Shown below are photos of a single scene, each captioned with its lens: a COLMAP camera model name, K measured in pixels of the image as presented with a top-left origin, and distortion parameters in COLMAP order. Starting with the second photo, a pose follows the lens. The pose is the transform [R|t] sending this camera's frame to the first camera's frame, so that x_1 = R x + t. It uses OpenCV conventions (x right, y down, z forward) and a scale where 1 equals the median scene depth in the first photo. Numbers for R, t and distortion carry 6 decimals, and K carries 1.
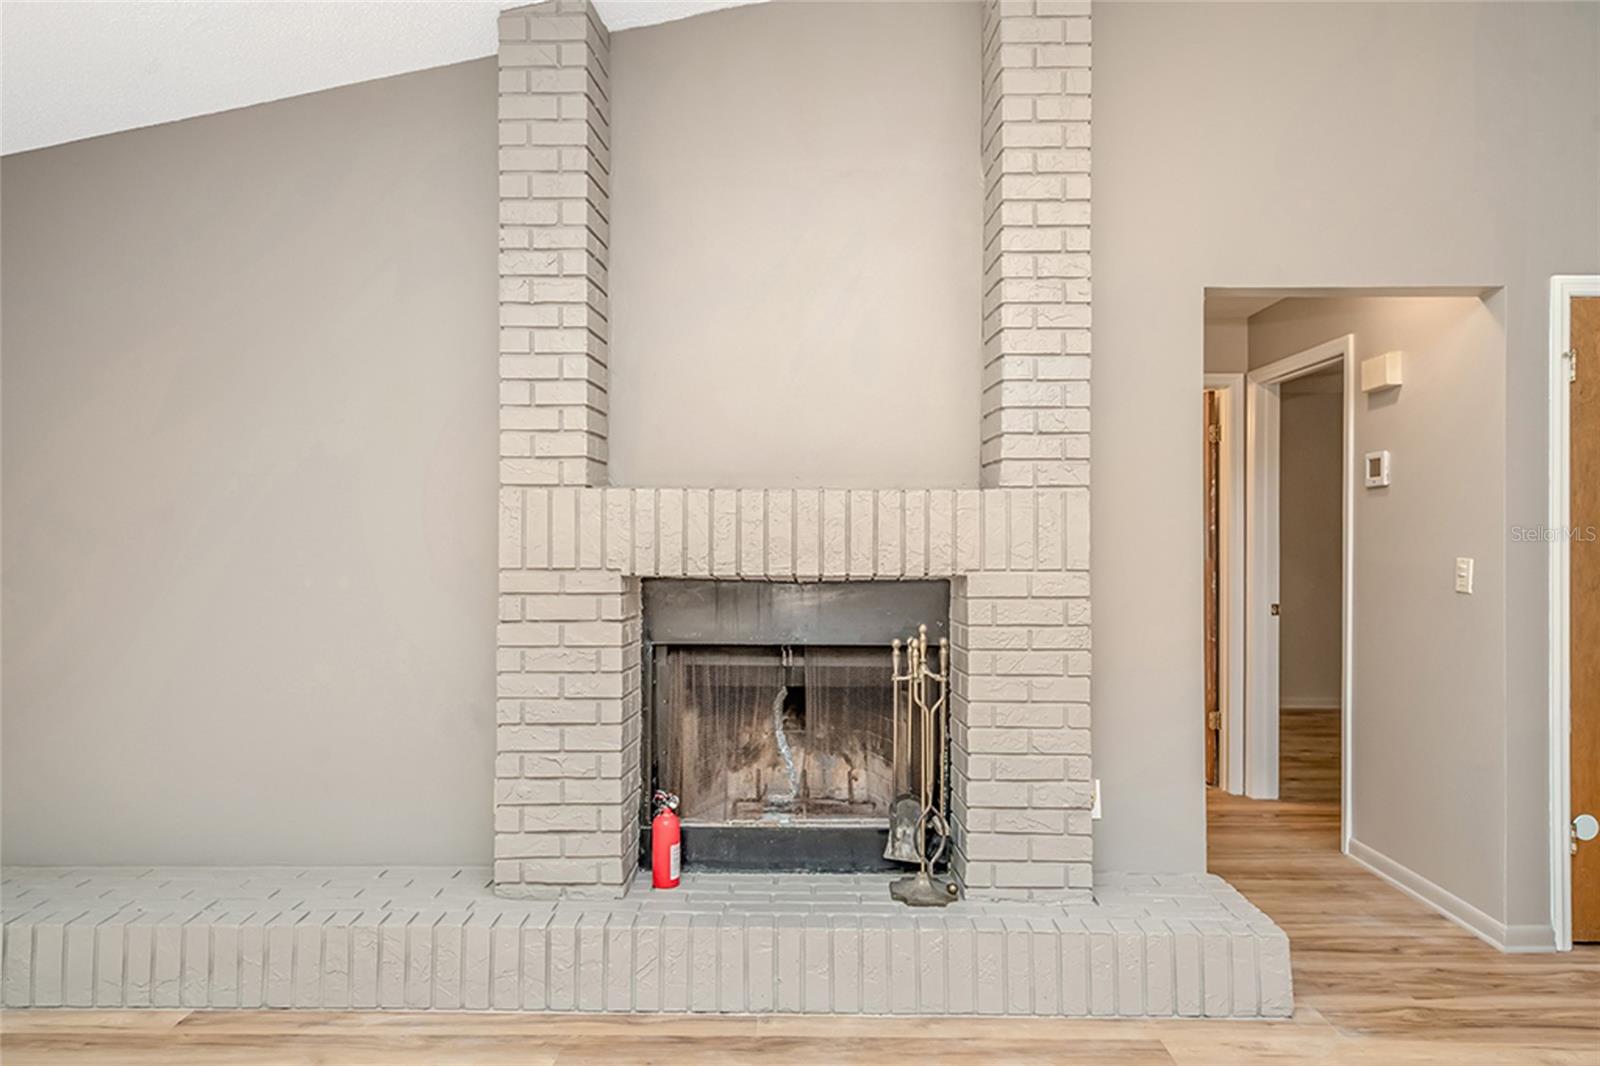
lens RADIAL K [[939.5, 0, 803.7], [0, 939.5, 537.2], [0, 0, 1]] dist [0.005511, 0.001126]
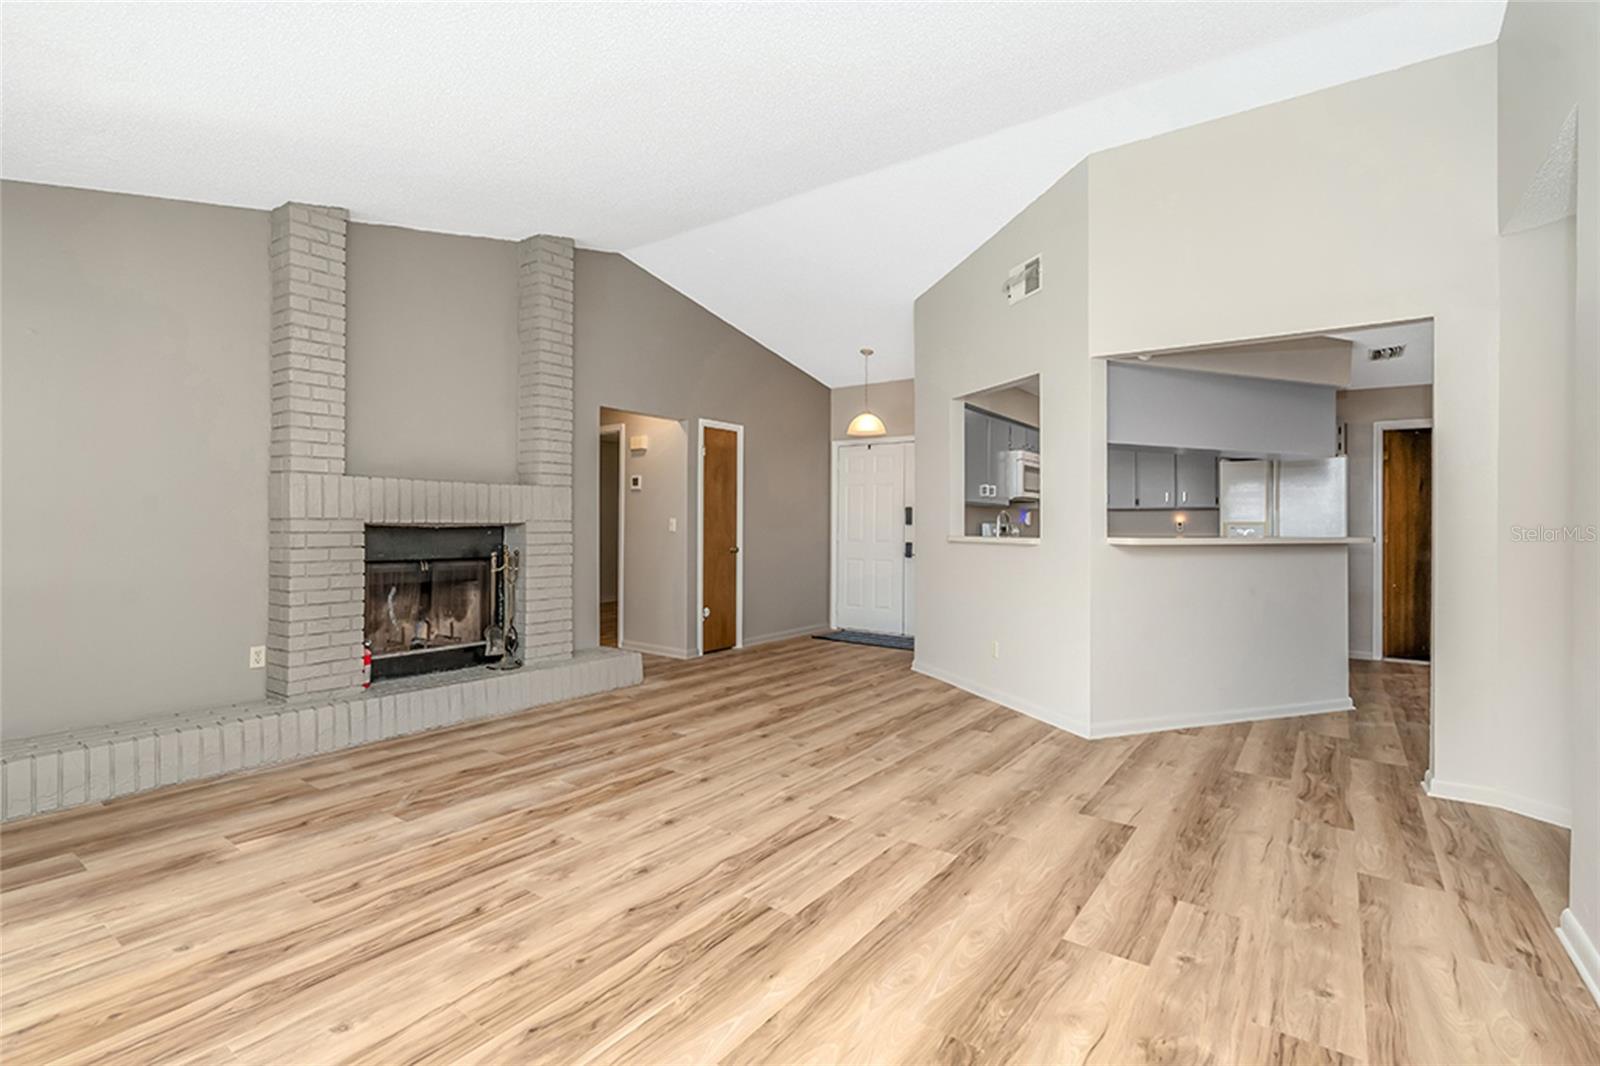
lens RADIAL K [[733.7, 0, 803.6], [0, 733.7, 523.5], [0, 0, 1]] dist [0.000473, 0.000072]
pose [[0.584337, 0.002808, 0.811506, -0.874862], [-0.007899, 0.999966, 0.002227, 0.032044], [-0.811473, -0.007712, 0.584340, -0.584222]]
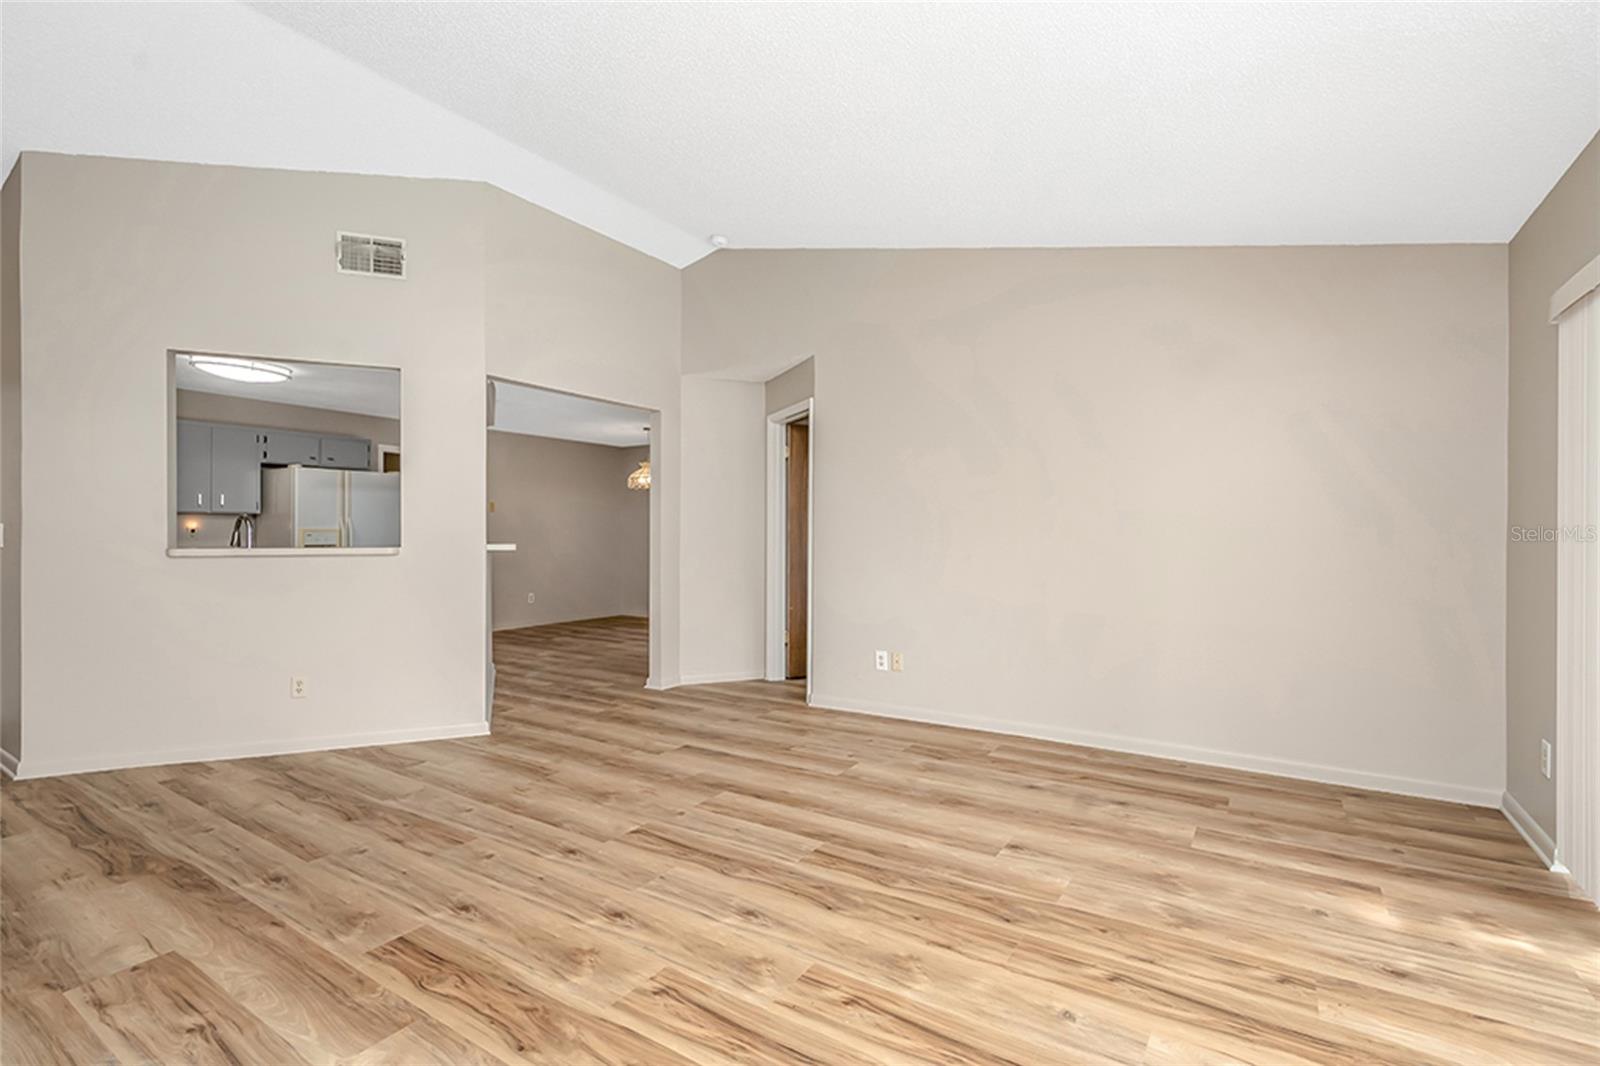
lens RADIAL K [[727.7, 0, 807.6], [0, 727.7, 538.8], [0, 0, 1]] dist [-0.001966, 0.000114]
pose [[-0.843320, -0.005753, 0.537381, -0.749578], [-0.005636, 0.999982, 0.001862, 0.039992], [-0.537382, -0.001459, -0.843338, 0.740485]]
